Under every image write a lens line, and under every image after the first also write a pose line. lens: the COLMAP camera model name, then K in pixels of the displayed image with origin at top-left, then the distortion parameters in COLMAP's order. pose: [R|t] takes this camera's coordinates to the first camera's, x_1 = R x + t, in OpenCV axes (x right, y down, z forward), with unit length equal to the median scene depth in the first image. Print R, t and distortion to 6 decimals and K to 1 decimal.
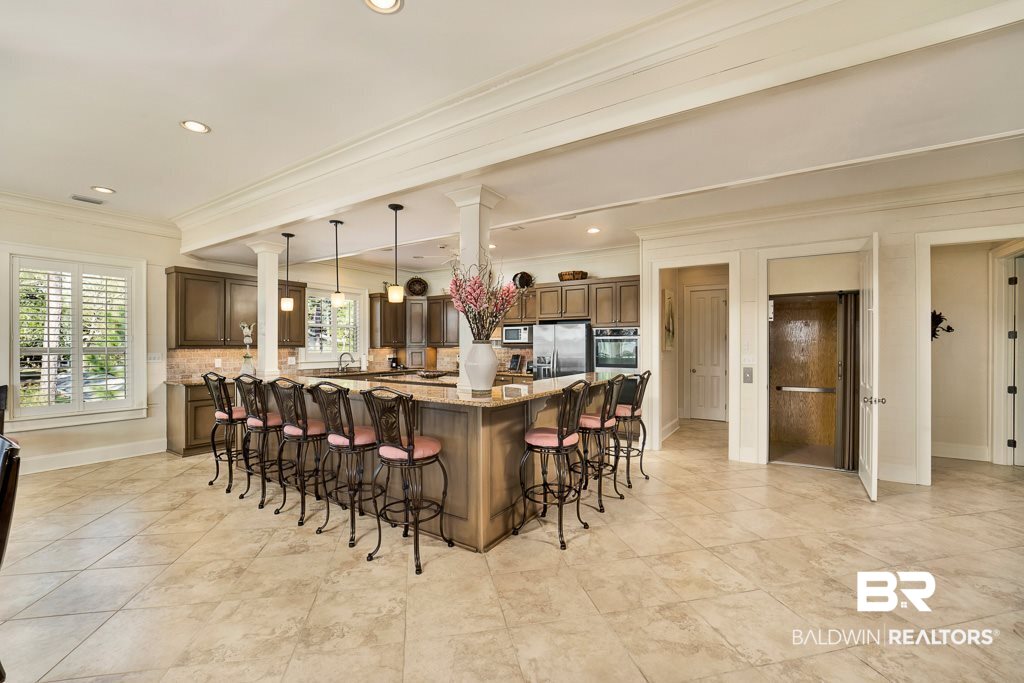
lens RADIAL K [[431.1, 0, 512.0], [0, 431.1, 341.5], [0, 0, 1]] dist [-0.001804, -0.000487]
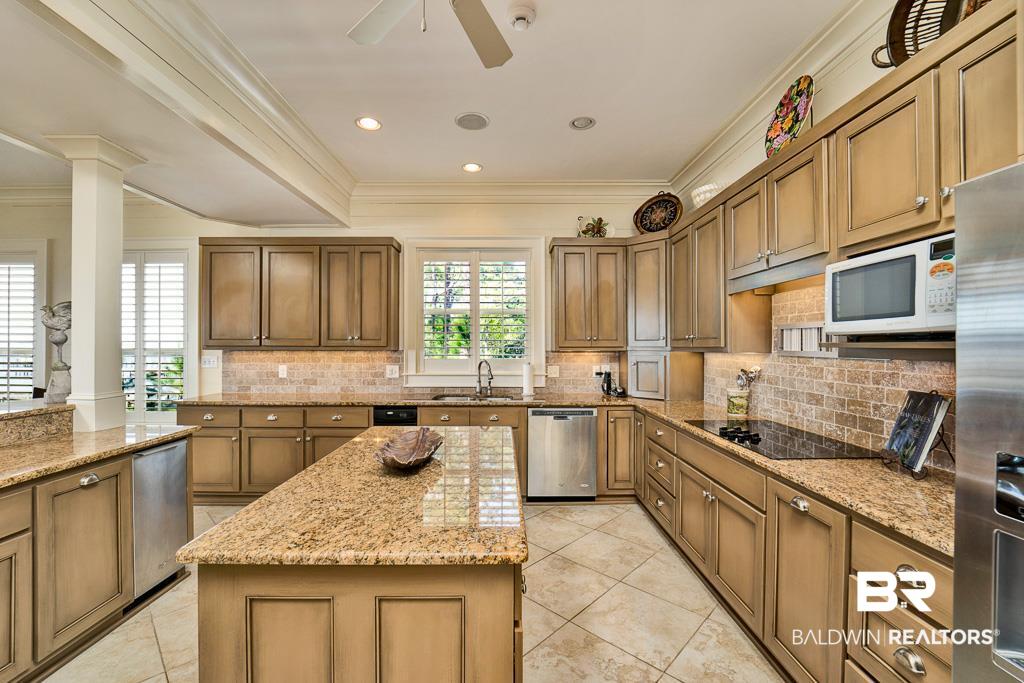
lens RADIAL K [[431.1, 0, 512.0], [0, 431.1, 341.5], [0, 0, 1]] dist [-0.001804, -0.000487]
pose [[0.568659, -0.005220, -0.822556, 0.127845], [0.004877, 0.999984, -0.002974, 0.010353], [0.822559, -0.002320, 0.568676, 1.373642]]
